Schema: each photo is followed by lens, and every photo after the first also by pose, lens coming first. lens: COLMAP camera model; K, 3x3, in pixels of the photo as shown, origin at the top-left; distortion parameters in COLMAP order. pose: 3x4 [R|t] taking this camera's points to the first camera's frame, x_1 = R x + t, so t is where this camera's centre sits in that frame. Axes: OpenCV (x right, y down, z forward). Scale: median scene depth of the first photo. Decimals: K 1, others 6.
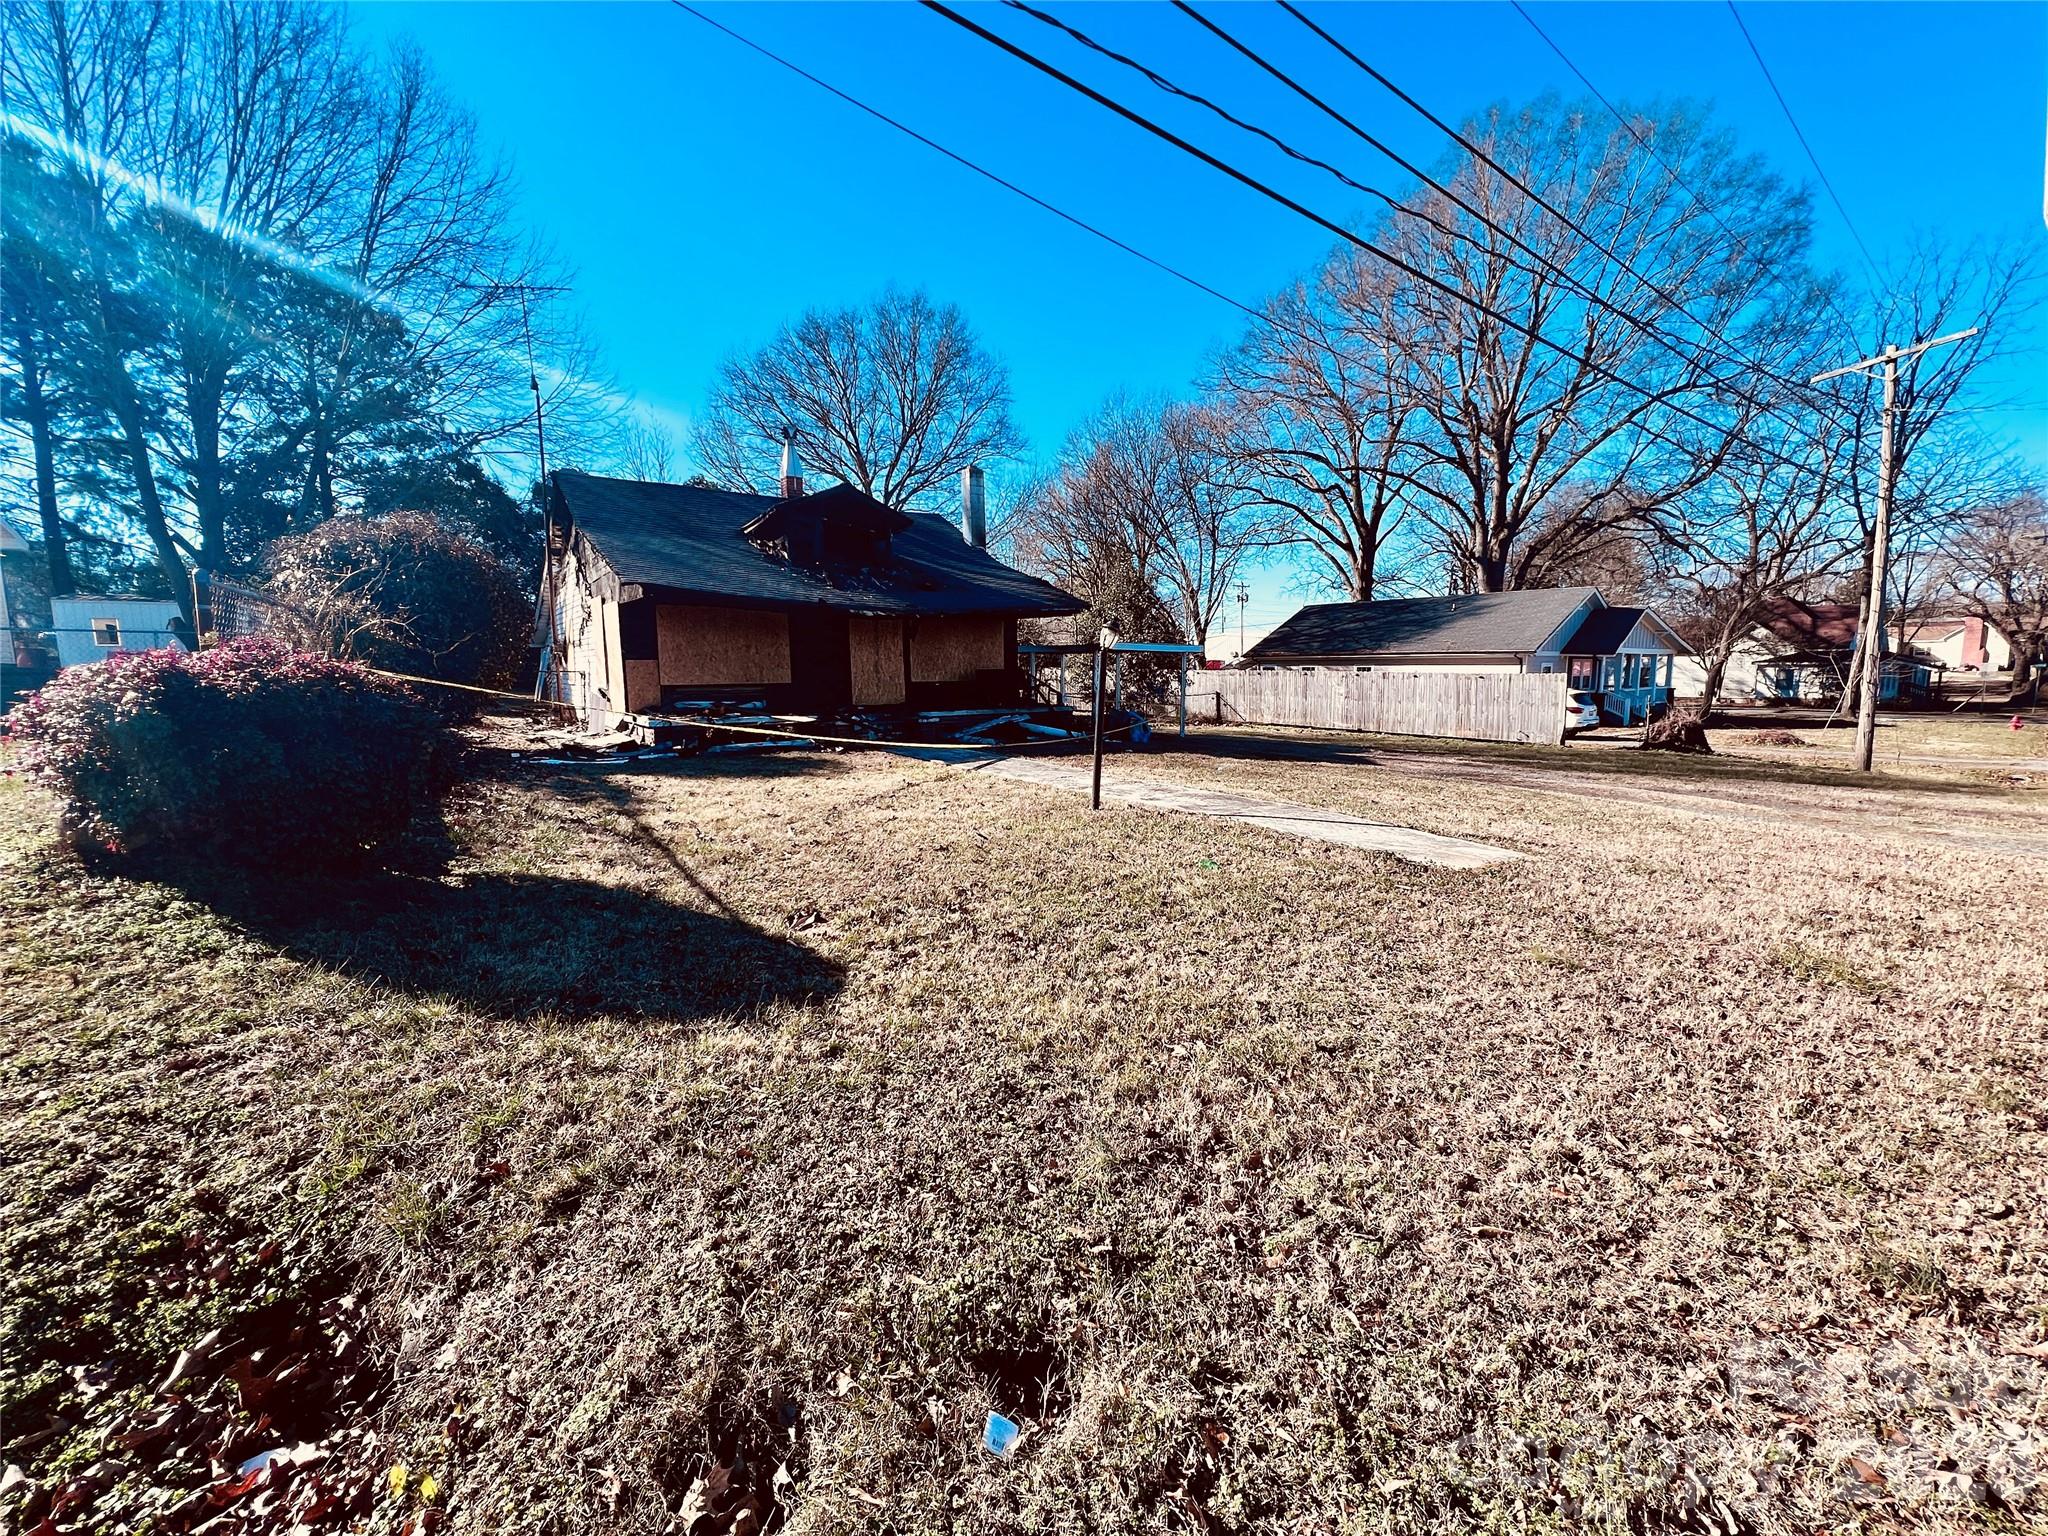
lens RADIAL K [[813.2, 0, 1026.1], [0, 813.2, 762.8], [0, 0, 1]] dist [0.000364, 0.000037]
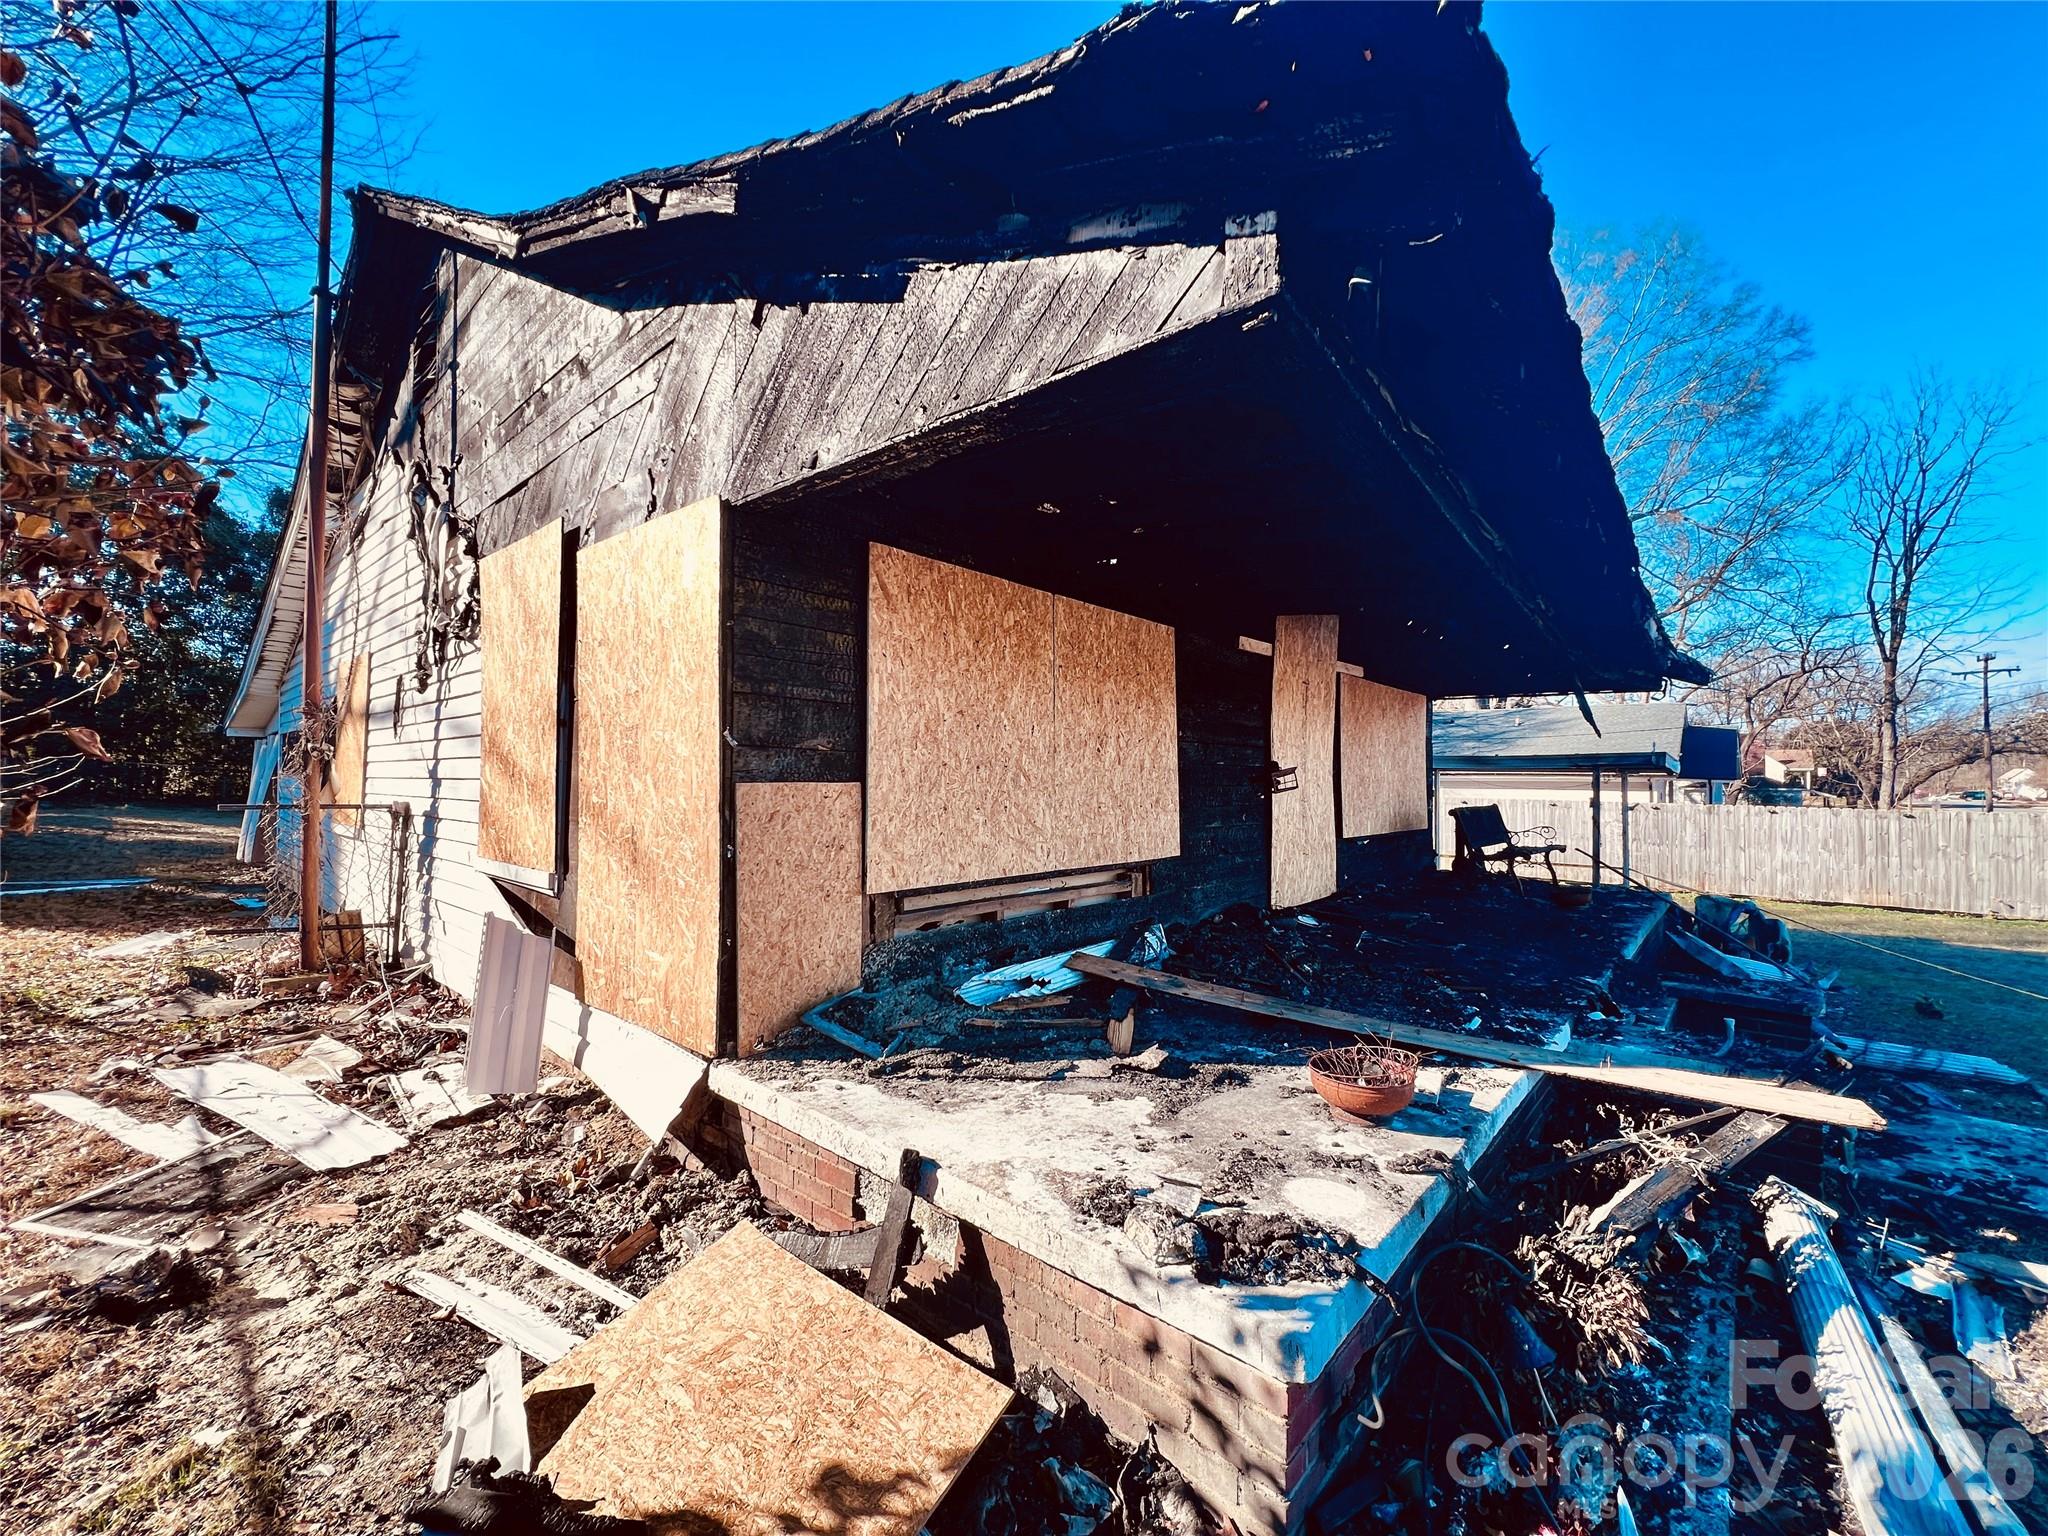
lens RADIAL K [[811.7, 0, 1024.5], [0, 811.7, 766.5], [0, 0, 1]] dist [-0.000963, 0.000290]
pose [[0.974902, 0.018676, 0.221850, -0.223092], [0.010164, 0.991703, -0.128151, -0.049564], [-0.222403, 0.127190, 0.966623, 0.375758]]
